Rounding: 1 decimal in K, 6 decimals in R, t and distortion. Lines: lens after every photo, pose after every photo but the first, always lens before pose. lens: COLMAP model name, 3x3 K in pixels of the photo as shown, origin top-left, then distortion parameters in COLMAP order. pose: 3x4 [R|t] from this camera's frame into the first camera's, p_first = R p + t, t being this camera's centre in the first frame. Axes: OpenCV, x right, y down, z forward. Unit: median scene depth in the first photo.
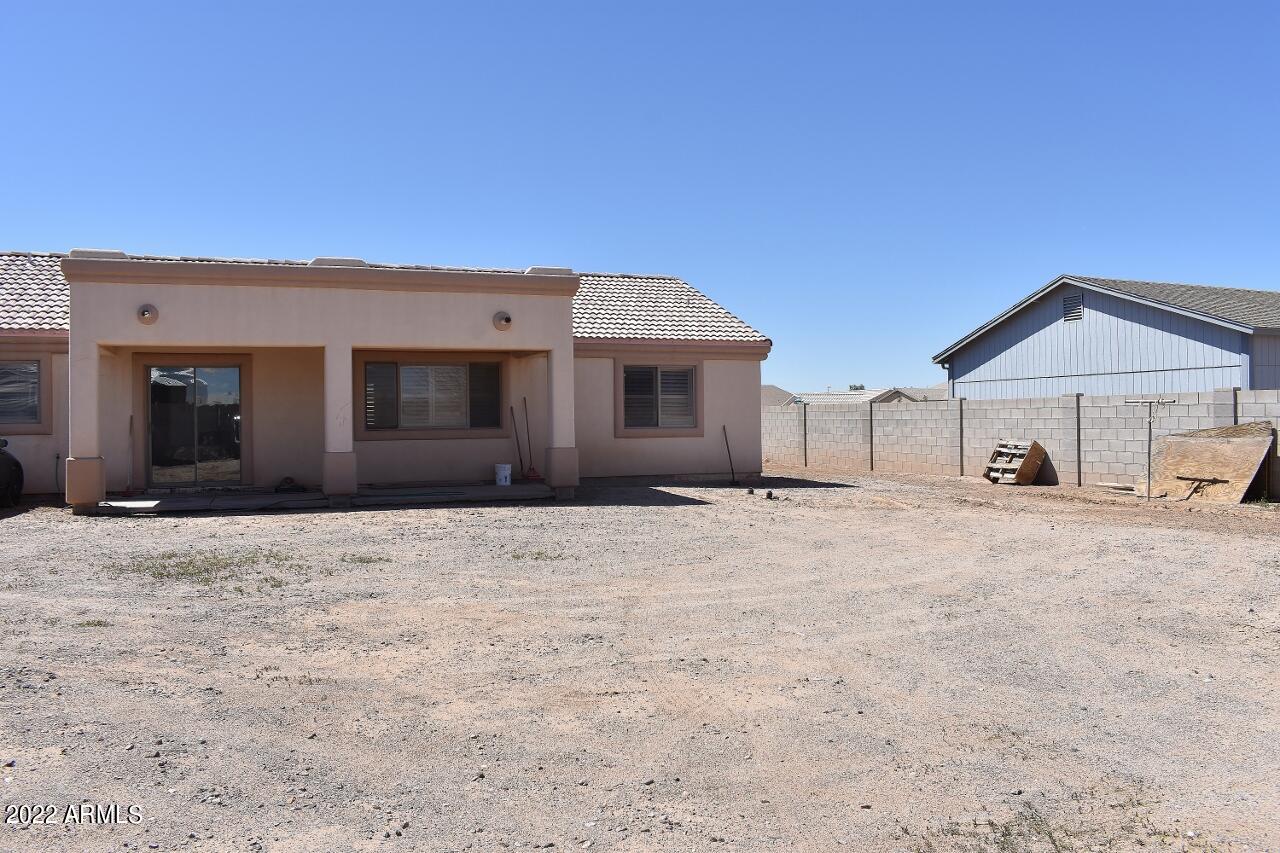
lens RADIAL K [[995.0, 0, 657.1], [0, 995.0, 420.1], [0, 0, 1]] dist [-0.092653, 0.016808]
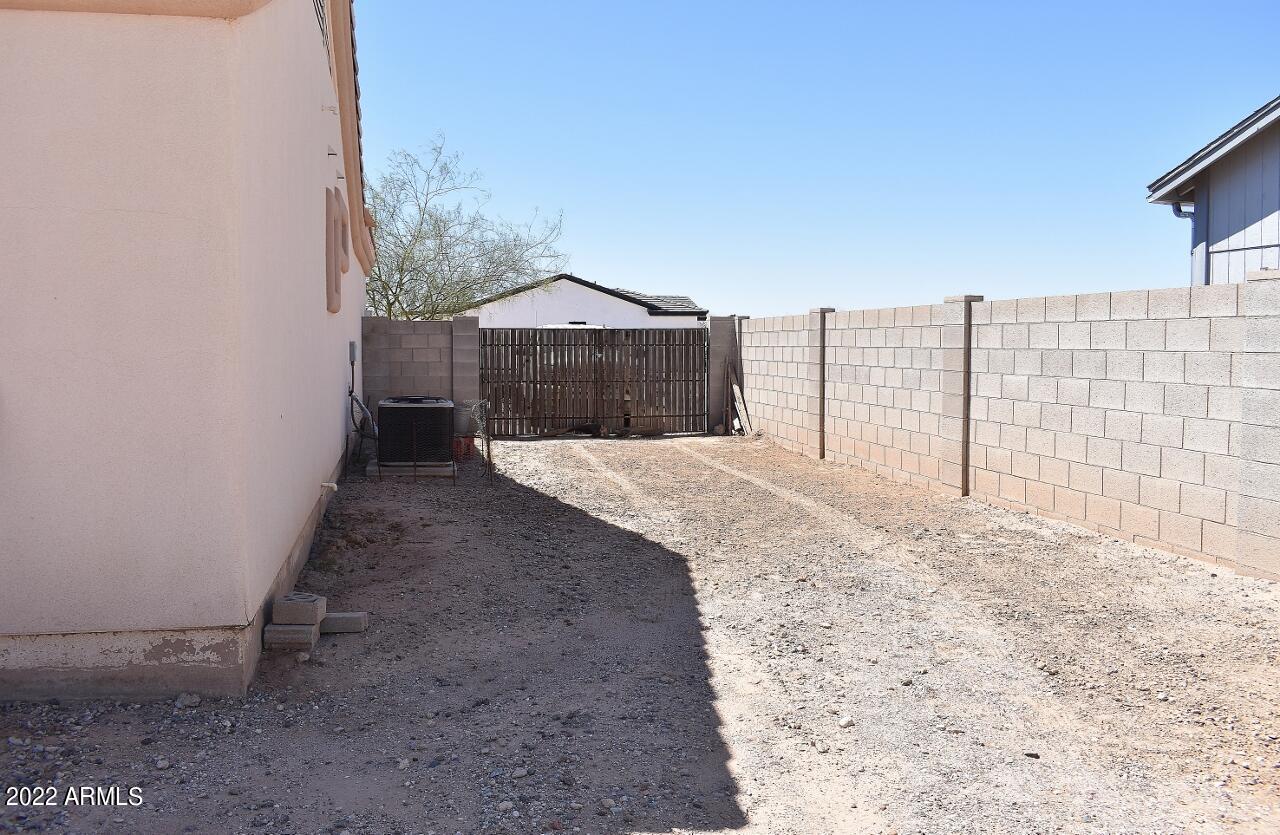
lens RADIAL K [[998.8, 0, 643.8], [0, 998.8, 408.6], [0, 0, 1]] dist [-0.106749, -0.002714]
pose [[0.987869, 0.030747, -0.152214, 0.153447], [-0.019402, 0.996960, 0.075466, -0.003398], [0.154071, -0.071597, 0.985462, 0.626196]]
